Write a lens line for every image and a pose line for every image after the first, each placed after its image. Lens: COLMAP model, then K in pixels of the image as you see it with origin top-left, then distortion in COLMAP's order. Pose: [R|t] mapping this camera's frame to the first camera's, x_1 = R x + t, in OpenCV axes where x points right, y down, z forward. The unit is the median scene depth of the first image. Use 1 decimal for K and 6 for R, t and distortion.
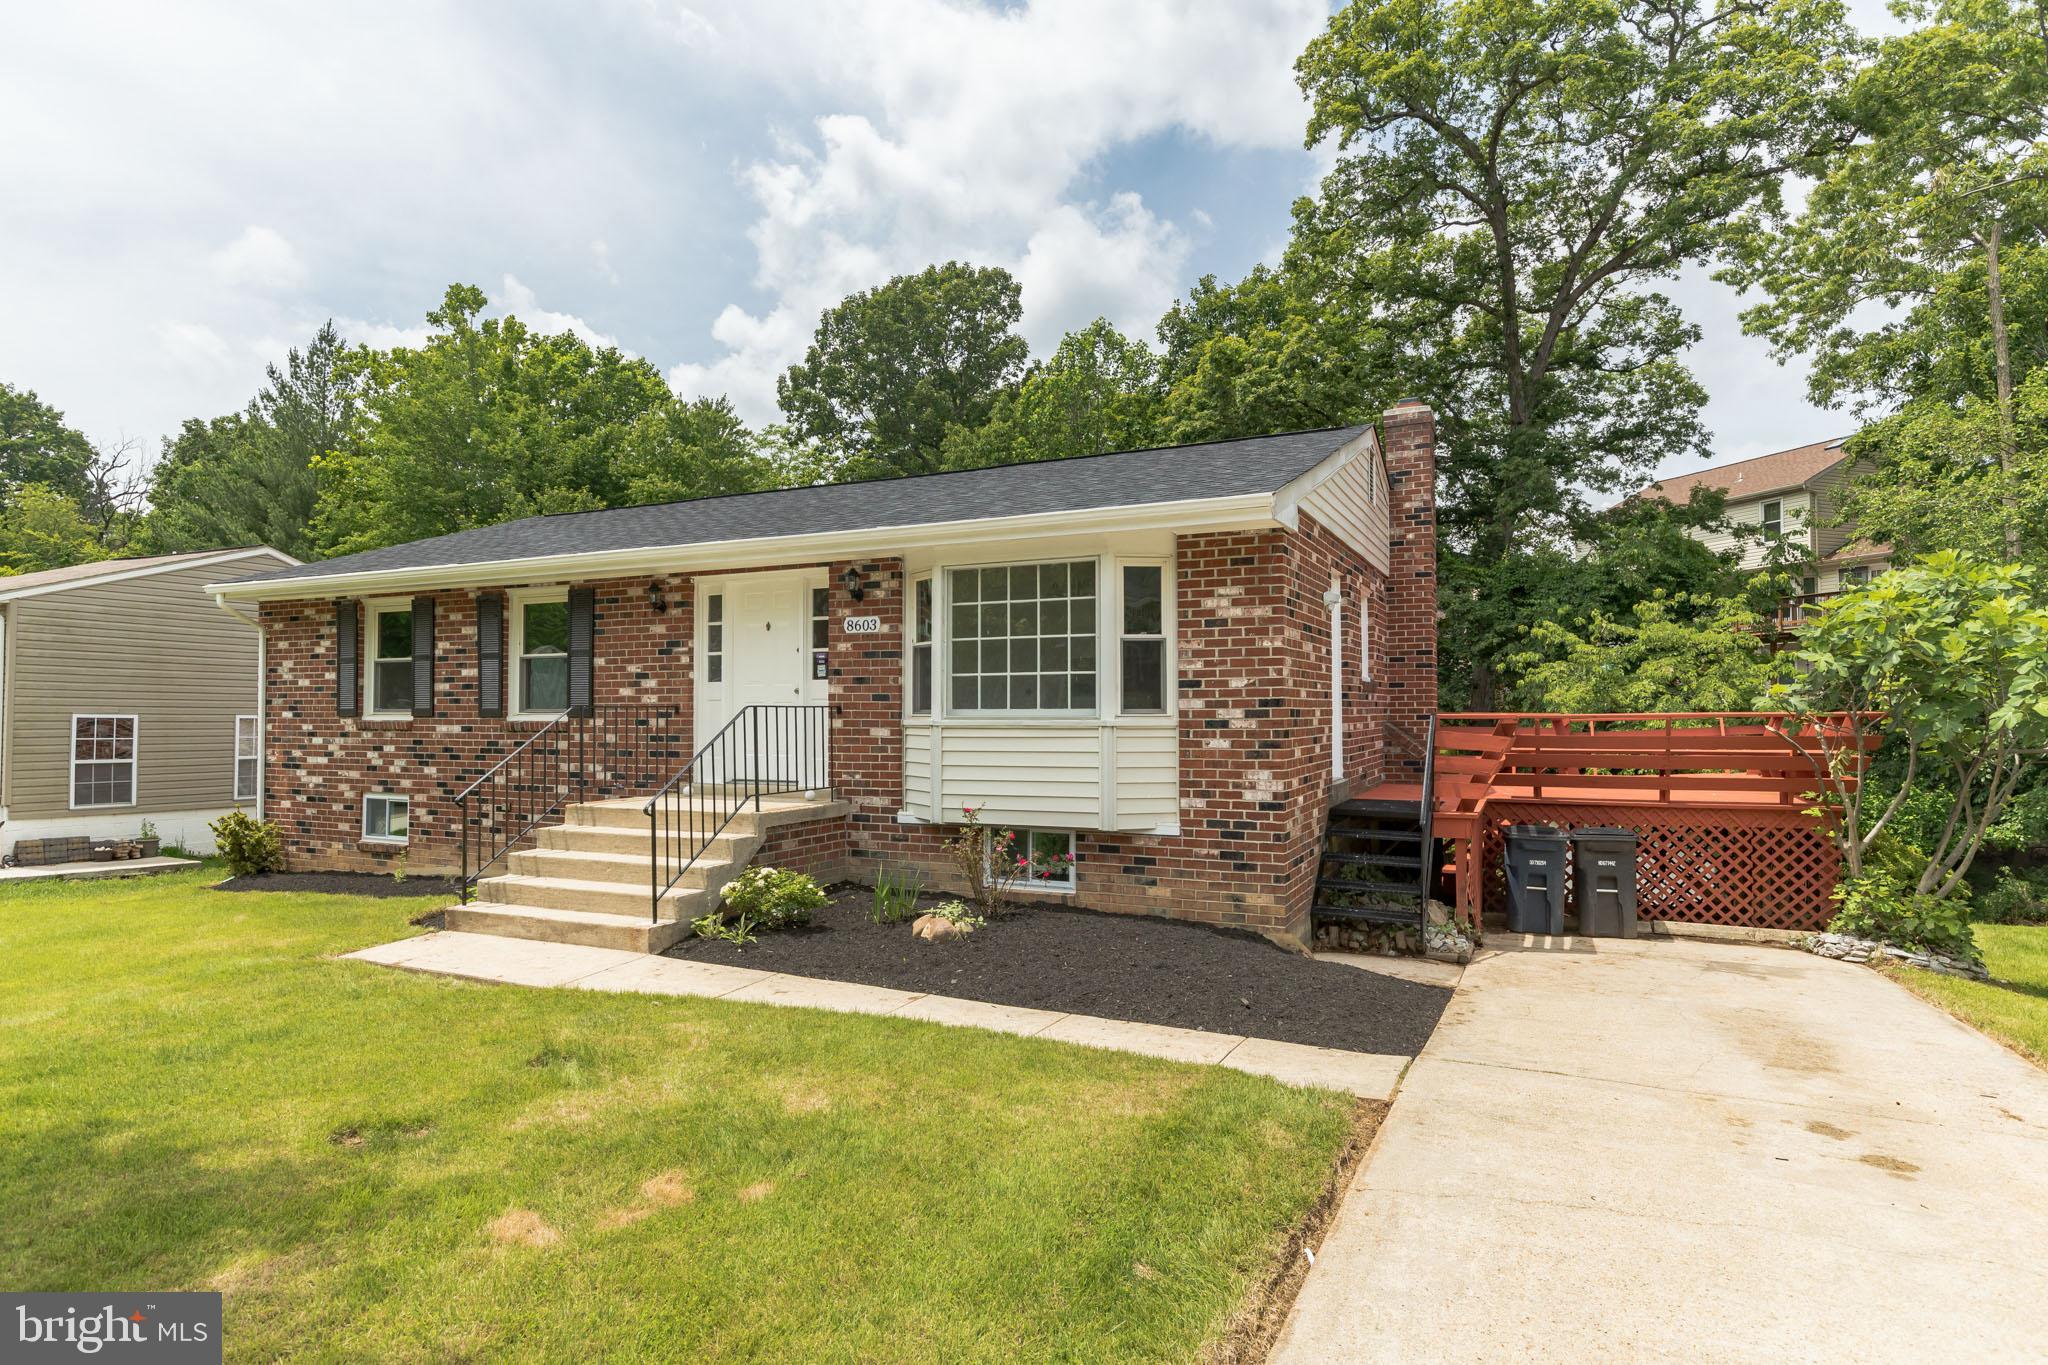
lens RADIAL K [[1144.8, 0, 1042.9], [0, 1144.8, 707.8], [0, 0, 1]] dist [0.002077, -0.000567]
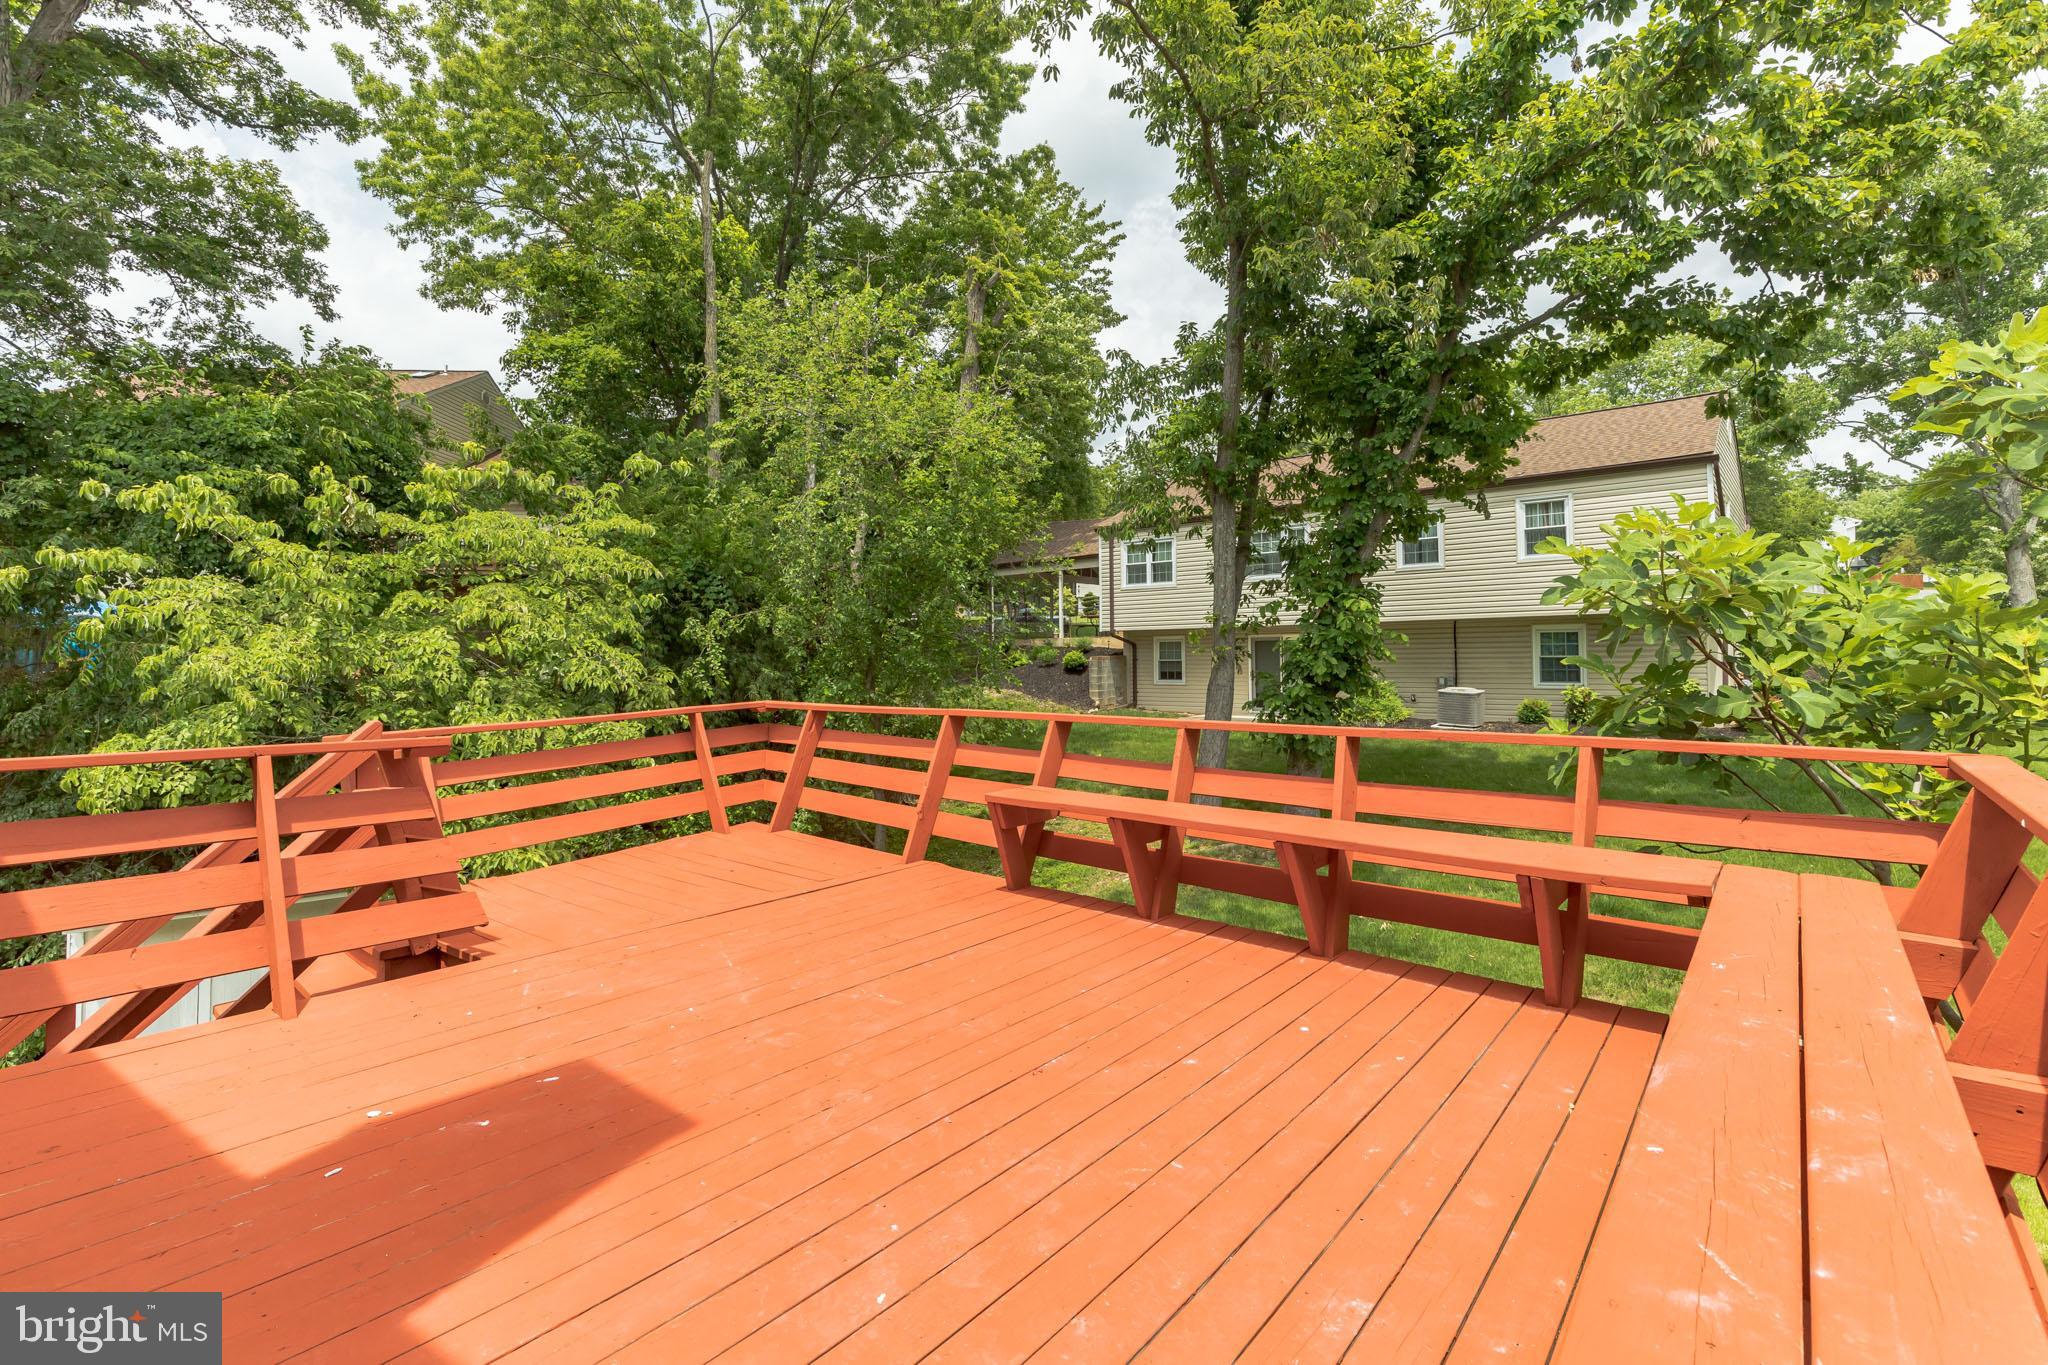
lens RADIAL K [[921.0, 0, 1023.3], [0, 921.0, 636.4], [0, 0, 1]] dist [0.000315, -0.000267]
pose [[0.268129, 0.020602, 0.963163, 0.323593], [-0.011061, 0.999771, -0.018305, -0.024360], [-0.963319, -0.005746, 0.268296, 0.981043]]
